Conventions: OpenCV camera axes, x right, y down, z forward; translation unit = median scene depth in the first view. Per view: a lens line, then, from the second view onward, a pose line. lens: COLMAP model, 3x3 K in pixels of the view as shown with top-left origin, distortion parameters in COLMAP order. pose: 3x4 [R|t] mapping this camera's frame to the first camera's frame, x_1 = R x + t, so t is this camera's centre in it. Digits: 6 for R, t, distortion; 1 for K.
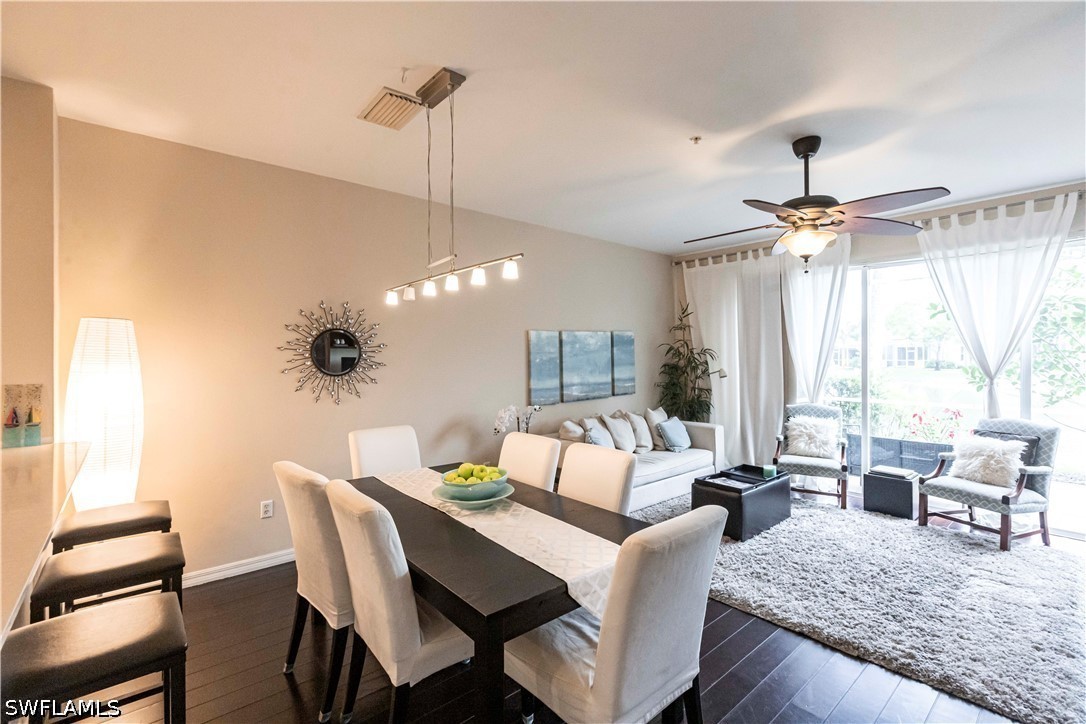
lens RADIAL K [[481.5, 0, 543.3], [0, 481.5, 357.6], [0, 0, 1]] dist [-0.001370, -0.000641]
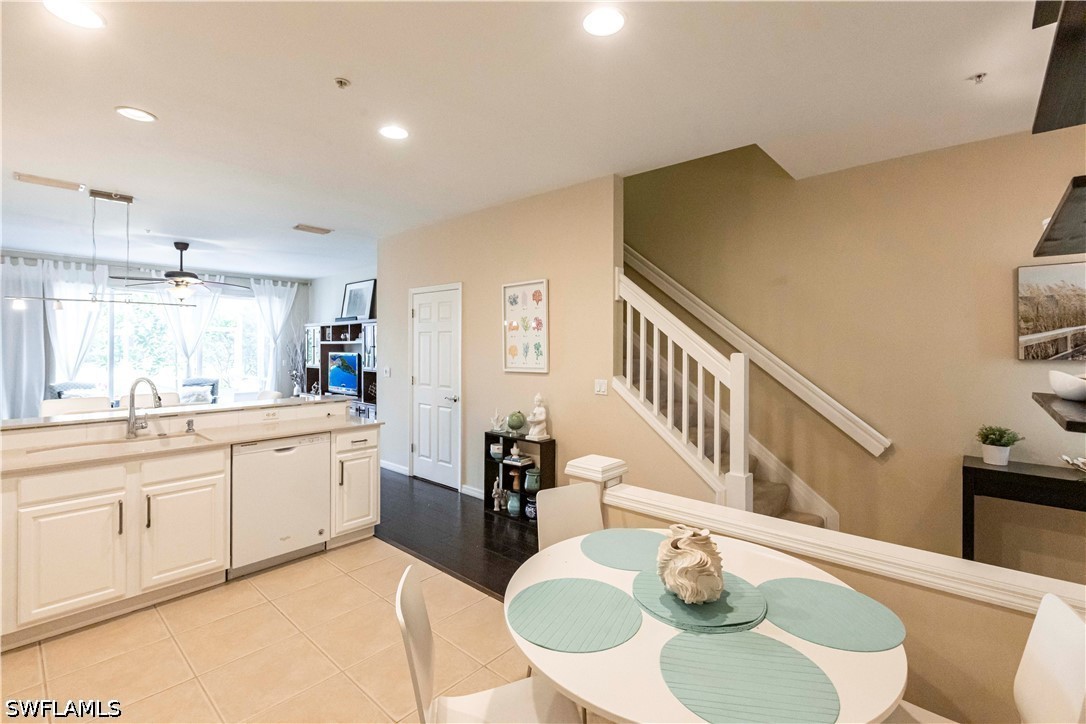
lens RADIAL K [[481.5, 0, 550.2], [0, 481.5, 345.5], [0, 0, 1]] dist [-0.001370, -0.000641]
pose [[-0.136014, 0.003186, 0.990702, -1.336505], [-0.000394, 0.999995, -0.003270, -0.002954], [-0.990707, -0.000835, -0.136012, -0.229622]]
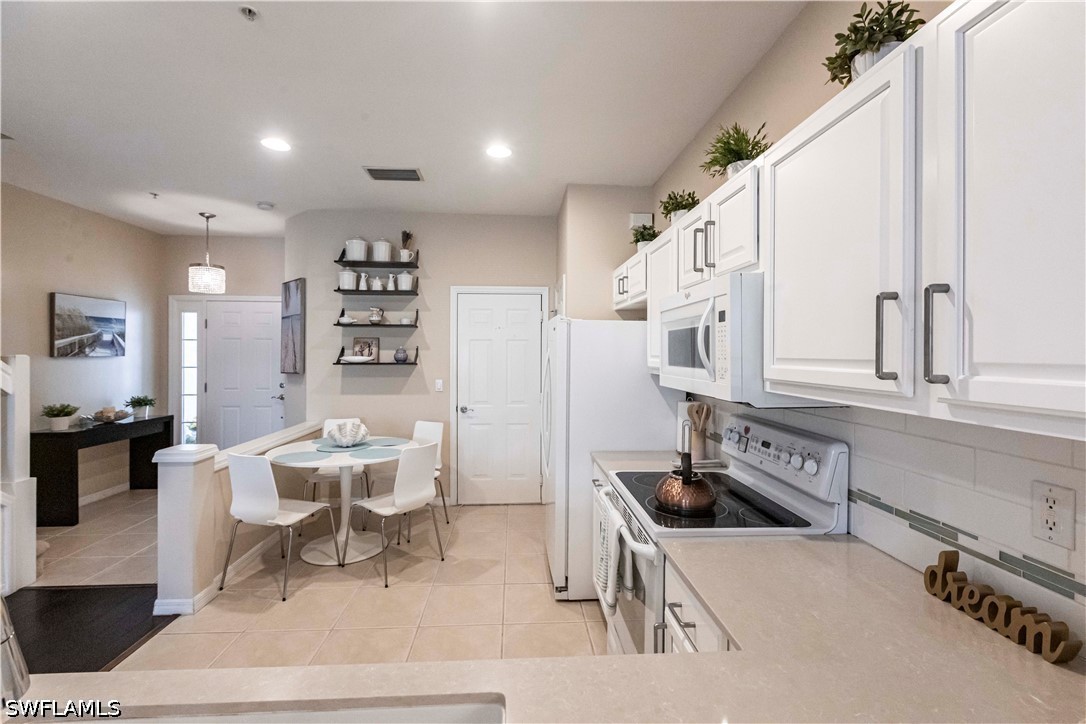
lens RADIAL K [[481.5, 0, 543.3], [0, 481.5, 354.8], [0, 0, 1]] dist [-0.001370, -0.000641]
pose [[-0.606349, 0.003222, -0.795192, -0.486317], [-0.006354, 0.999940, 0.008897, -0.004786], [0.795173, 0.010447, -0.606292, 0.484860]]
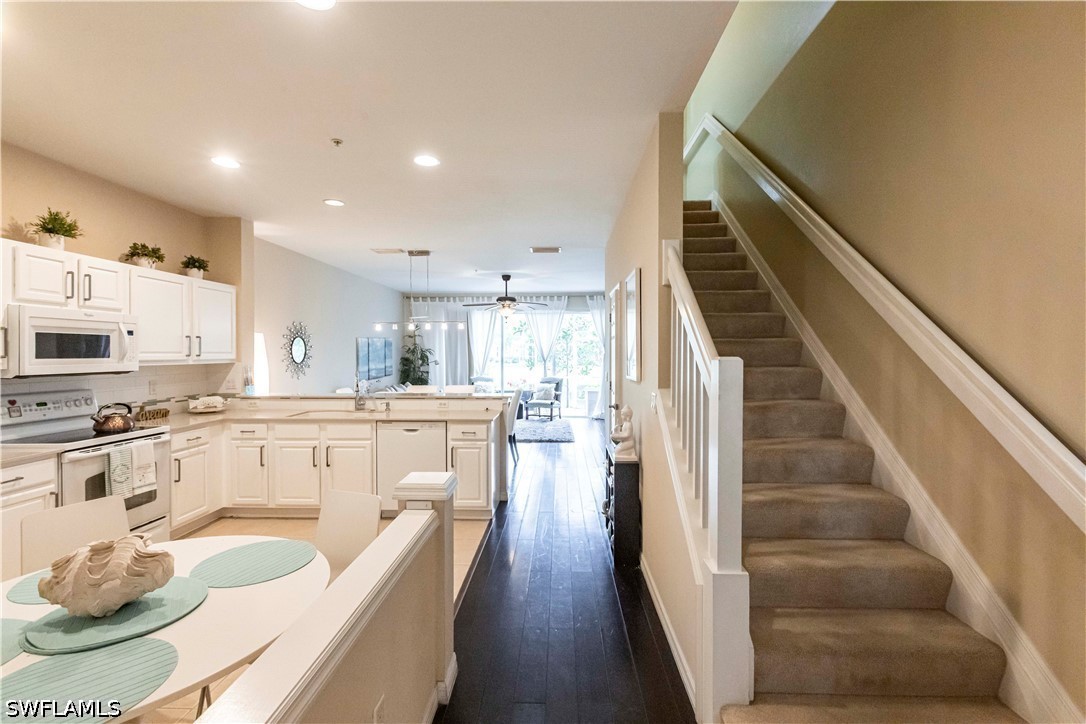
lens RADIAL K [[481.5, 0, 550.6], [0, 481.5, 352.6], [0, 0, 1]] dist [-0.001370, -0.000641]
pose [[0.673929, 0.002711, 0.738791, -1.038859], [0.000945, 0.999989, -0.004531, 0.006426], [-0.738795, 0.003752, 0.673920, -0.830537]]
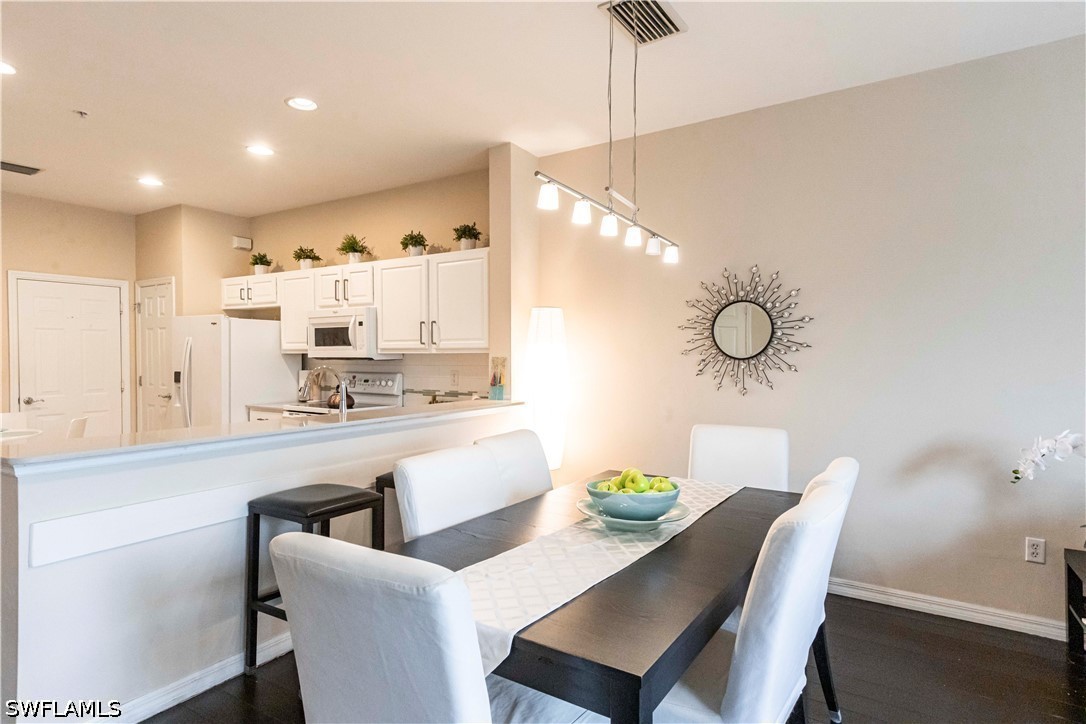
lens RADIAL K [[601.7, 0, 543.1], [0, 601.7, 359.7], [0, 0, 1]] dist [0.033788, 0.000913]
pose [[0.277213, 0.009322, -0.960763, 0.415172], [-0.002587, 0.999957, 0.008956, 0.028134], [0.960805, 0.000003, 0.277225, 0.374036]]
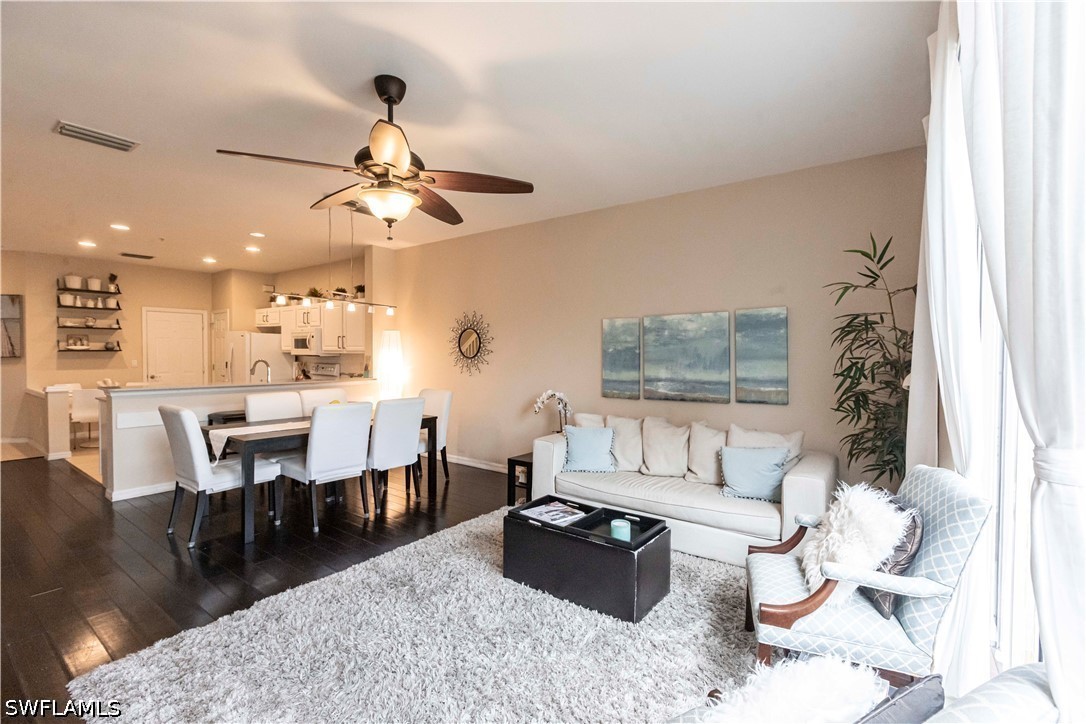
lens RADIAL K [[481.5, 0, 550.4], [0, 481.5, 362.3], [0, 0, 1]] dist [-0.001370, -0.000641]
pose [[0.219810, 0.024044, -0.975246, 1.117075], [-0.010675, 0.999696, 0.022241, 0.012834], [0.975484, 0.005522, 0.220000, 0.845520]]
